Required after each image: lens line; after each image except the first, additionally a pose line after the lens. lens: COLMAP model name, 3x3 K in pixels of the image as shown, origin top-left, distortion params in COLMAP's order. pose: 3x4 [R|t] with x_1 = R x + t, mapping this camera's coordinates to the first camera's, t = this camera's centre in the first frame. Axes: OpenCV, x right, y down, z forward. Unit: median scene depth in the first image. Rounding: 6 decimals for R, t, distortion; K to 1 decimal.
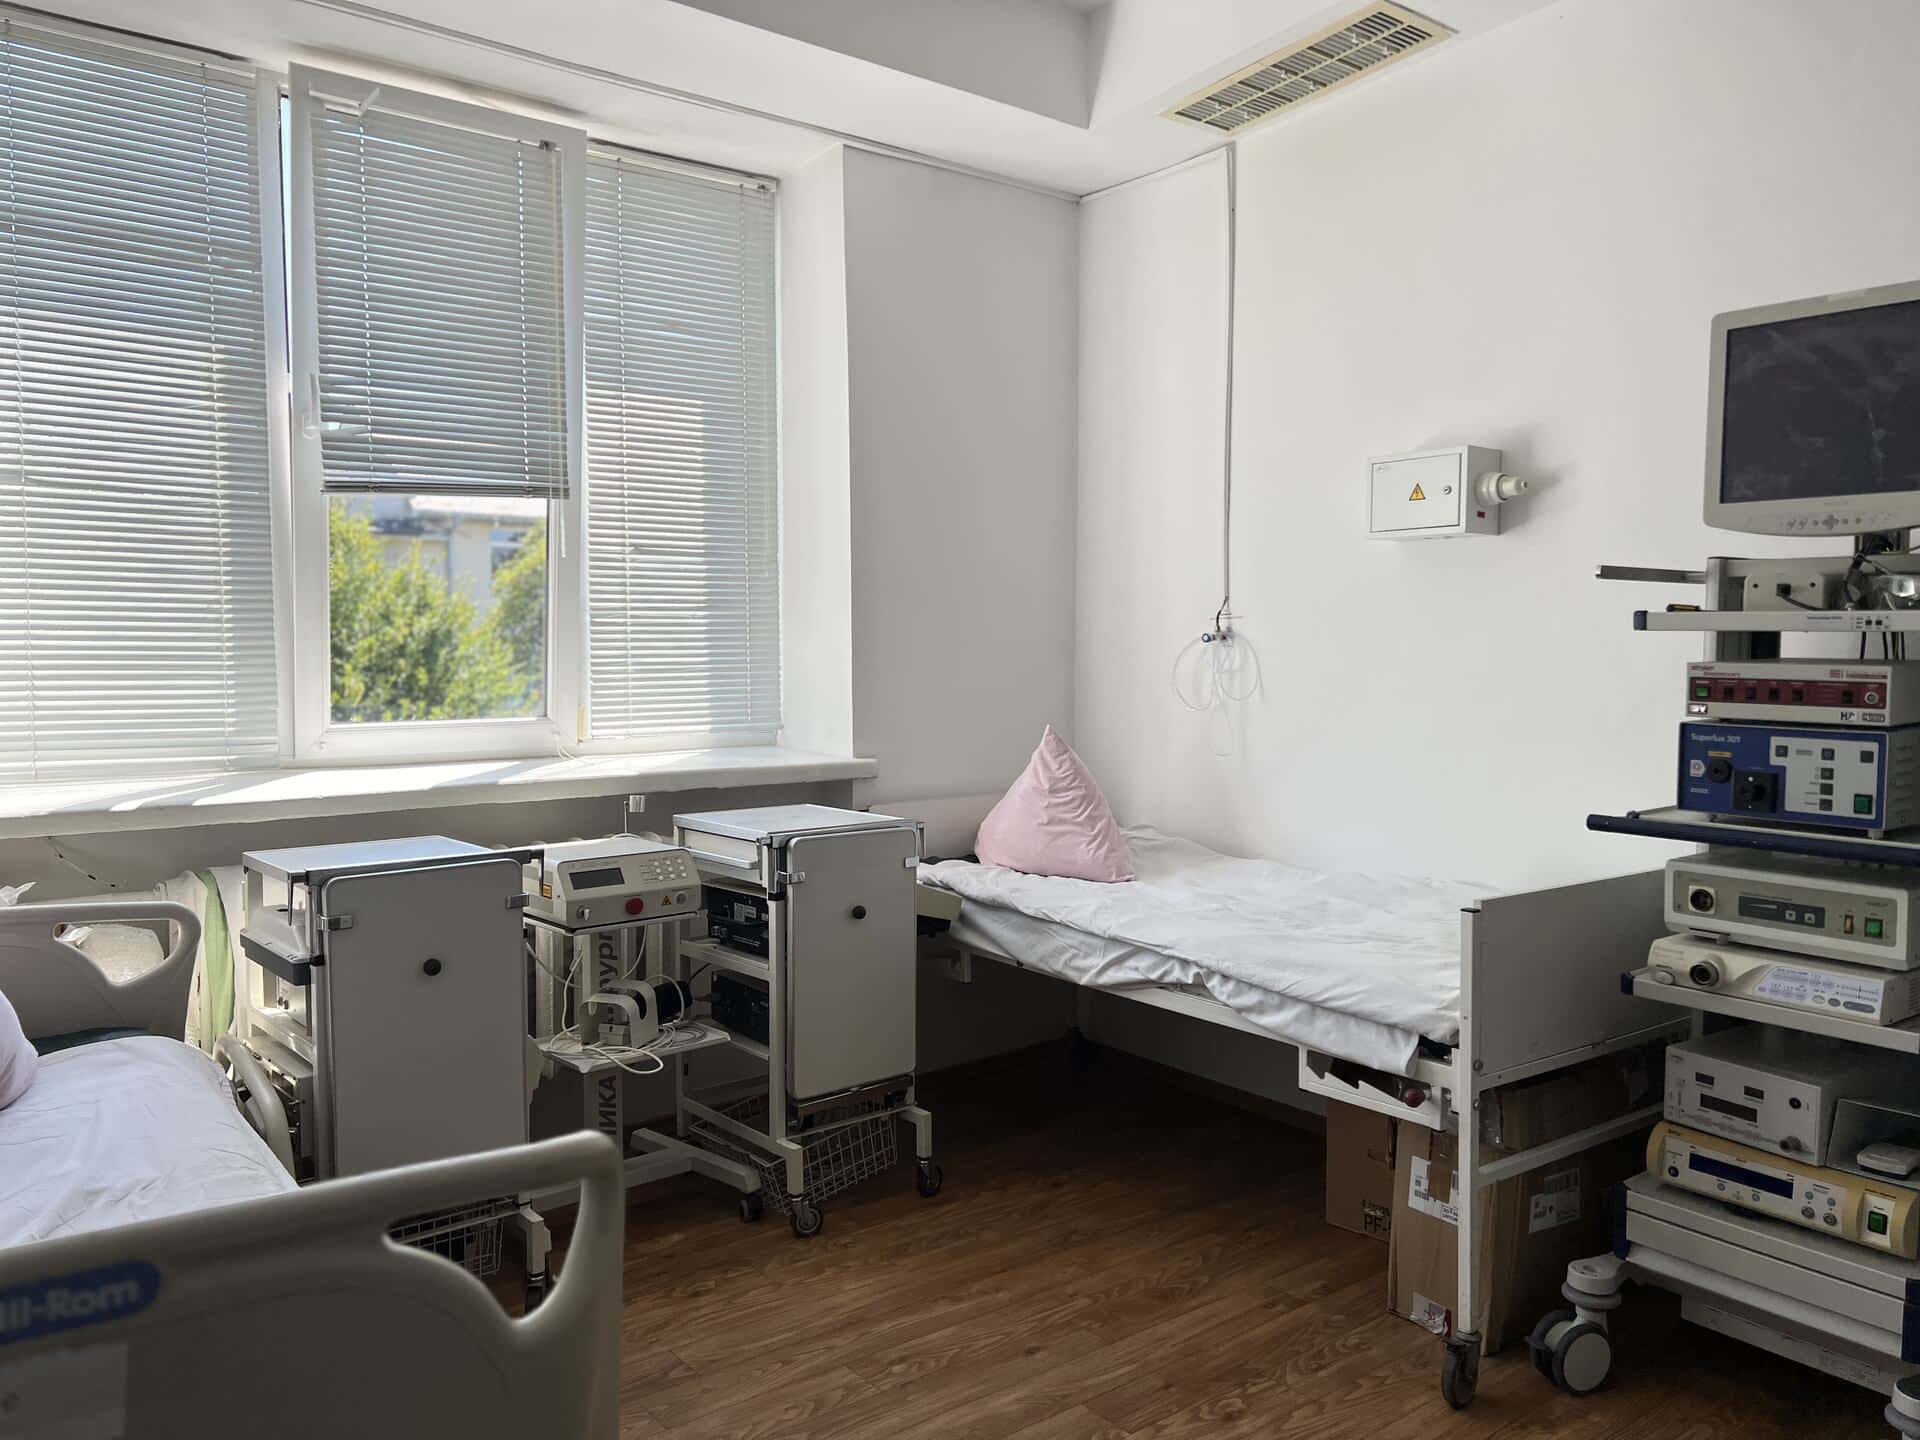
lens RADIAL K [[1449.3, 0, 959.5], [0, 1449.3, 730.3], [0, 0, 1]] dist [0.043047, -0.023907]
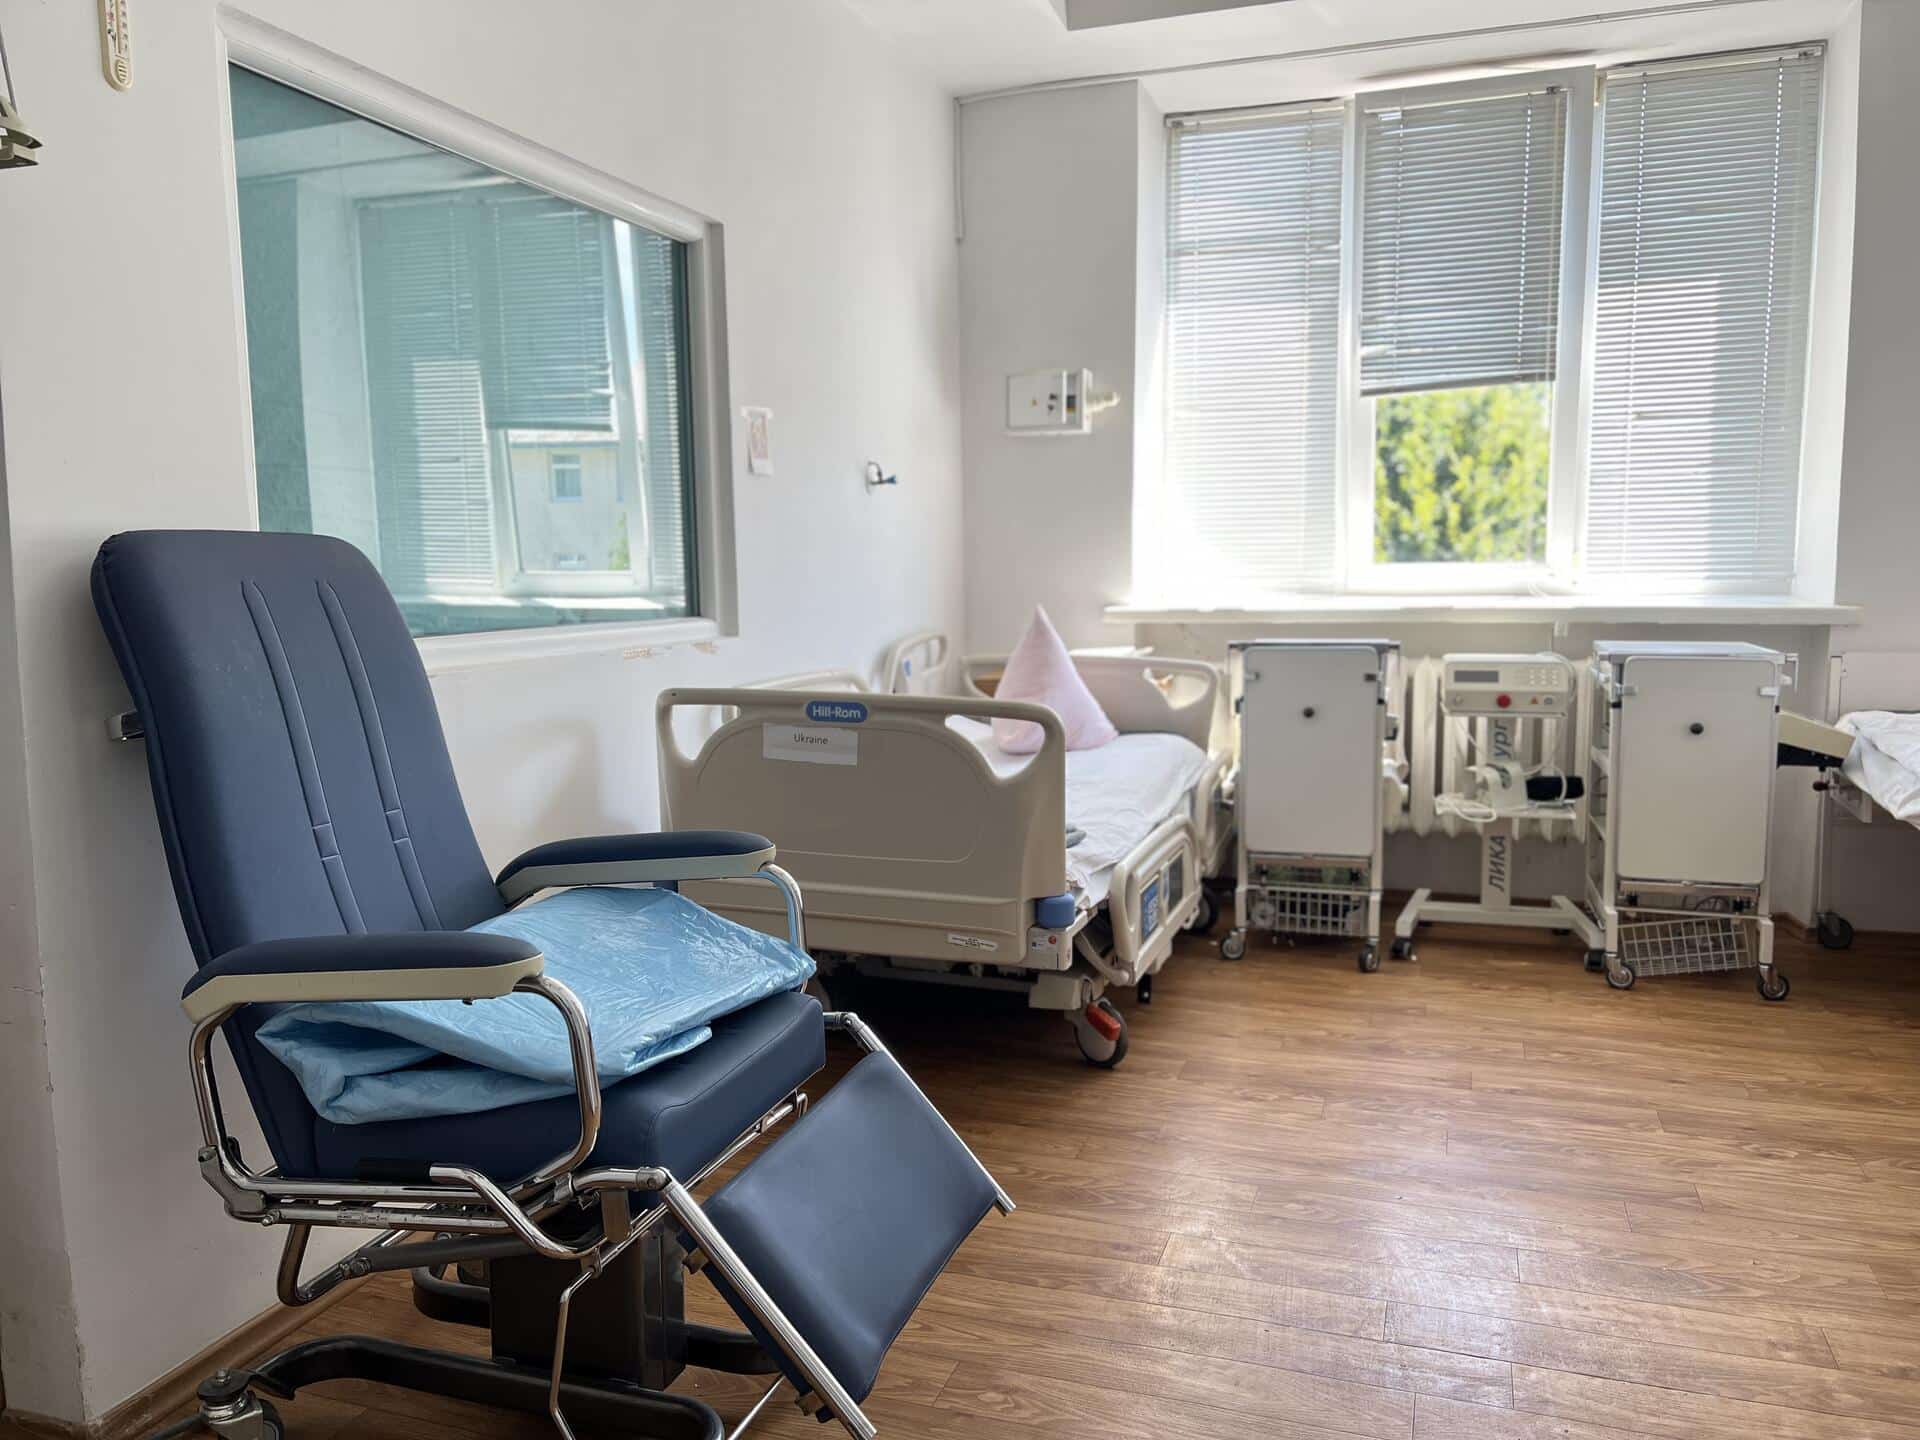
lens RADIAL K [[1449.3, 0, 957.3], [0, 1449.3, 719.4], [0, 0, 1]] dist [0.043047, -0.023907]
pose [[0.545411, 0.092148, -0.833088, 0.578632], [-0.040878, 0.995680, 0.083370, 0.048594], [0.837171, -0.011416, 0.546821, -0.109628]]
